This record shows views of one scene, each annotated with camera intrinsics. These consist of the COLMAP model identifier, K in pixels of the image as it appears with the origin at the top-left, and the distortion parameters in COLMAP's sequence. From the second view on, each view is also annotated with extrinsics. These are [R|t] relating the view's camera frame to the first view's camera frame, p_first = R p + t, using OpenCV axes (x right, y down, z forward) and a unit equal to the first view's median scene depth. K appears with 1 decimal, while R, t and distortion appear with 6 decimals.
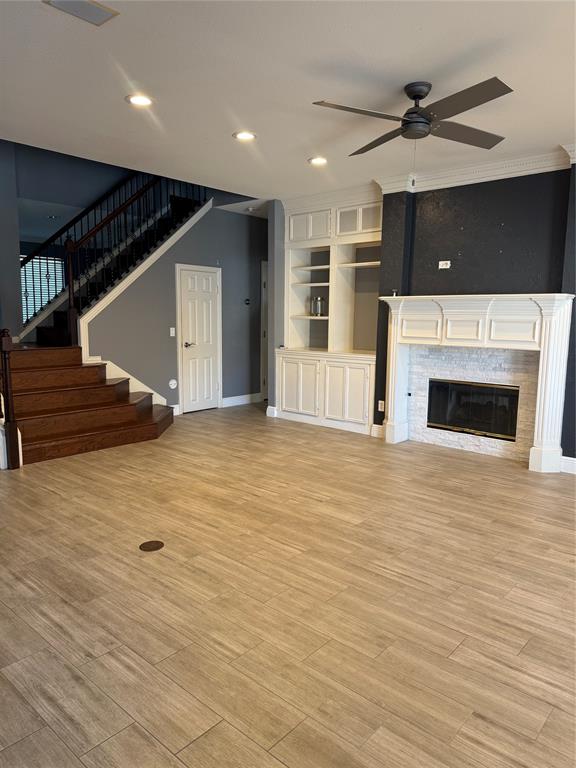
lens RADIAL K [[538.4, 0, 284.4], [0, 538.4, 380.1], [0, 0, 1]] dist [0.073096, -0.088523]
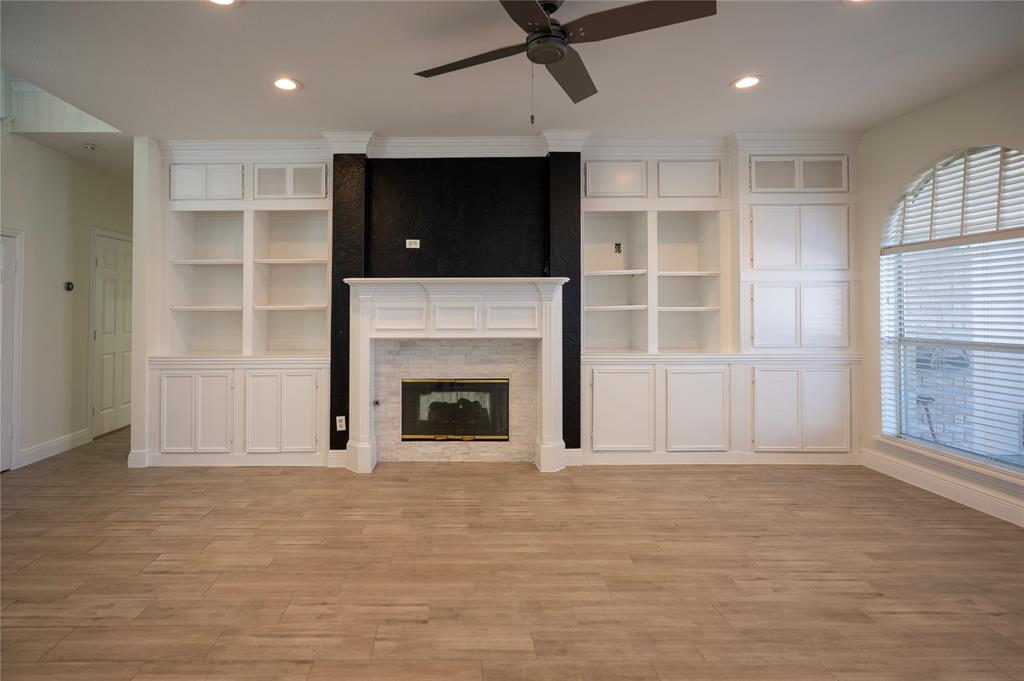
lens RADIAL K [[508.9, 0, 449.6], [0, 508.9, 293.1], [0, 0, 1]] dist [-0.001046, 0.002189]
pose [[0.744679, 0.005192, 0.667402, -0.224721], [0.095125, 0.988935, -0.113833, -0.044857], [-0.660609, 0.148256, 0.735946, 0.441771]]
